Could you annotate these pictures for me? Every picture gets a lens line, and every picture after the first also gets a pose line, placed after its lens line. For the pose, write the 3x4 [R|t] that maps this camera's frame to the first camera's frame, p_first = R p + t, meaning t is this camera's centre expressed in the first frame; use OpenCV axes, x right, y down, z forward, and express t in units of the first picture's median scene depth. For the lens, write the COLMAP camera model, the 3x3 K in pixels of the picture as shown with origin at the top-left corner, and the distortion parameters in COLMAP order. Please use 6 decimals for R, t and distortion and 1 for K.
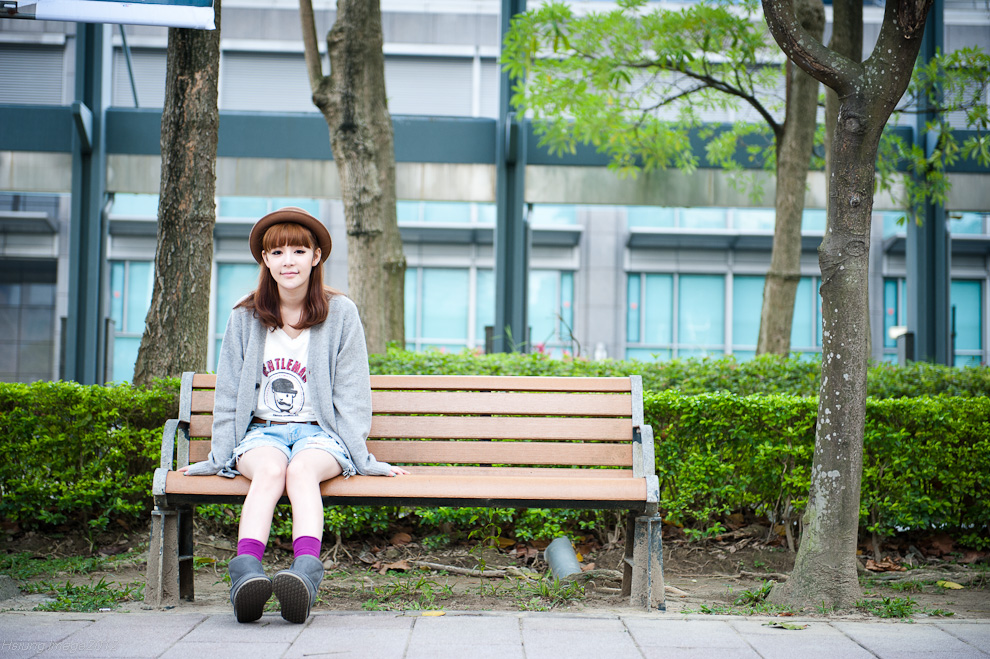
lens RADIAL K [[1827.3, 0, 495.0], [0, 1827.3, 329.5], [0, 0, 1]] dist [0.156546, -0.495674]
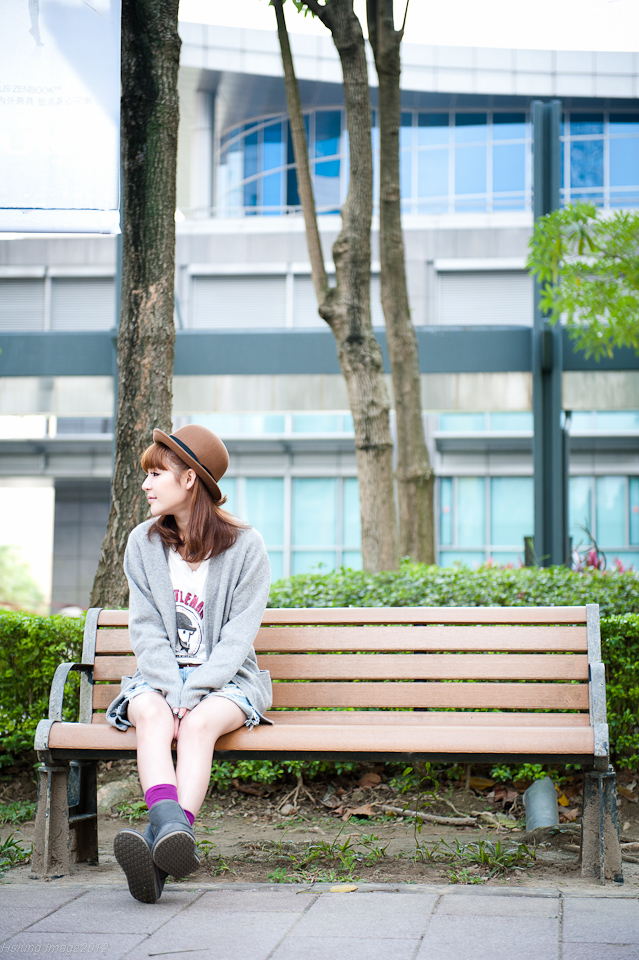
lens RADIAL K [[1772.0, 0, 326.0], [0, 1772.0, 481.4], [0, 0, 1]] dist [0.156546, -0.495674]
pose [[0.990159, -0.026176, -0.137479, 0.051509], [0.021837, 0.999218, -0.032972, -0.006076], [0.138234, 0.029646, 0.989956, 0.103832]]
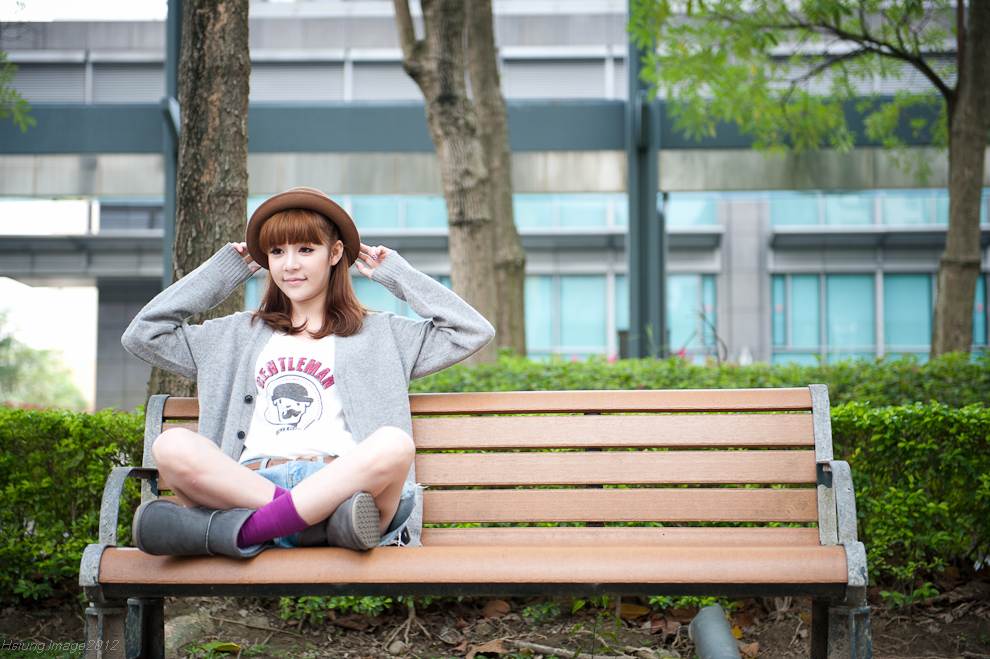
lens RADIAL K [[1827.3, 0, 495.0], [0, 1827.3, 329.5], [0, 0, 1]] dist [0.156546, -0.495674]
pose [[0.996676, -0.025936, -0.077229, 0.008757], [0.025524, 0.999654, -0.006319, 0.004648], [0.077367, 0.004327, 0.996993, 0.240491]]
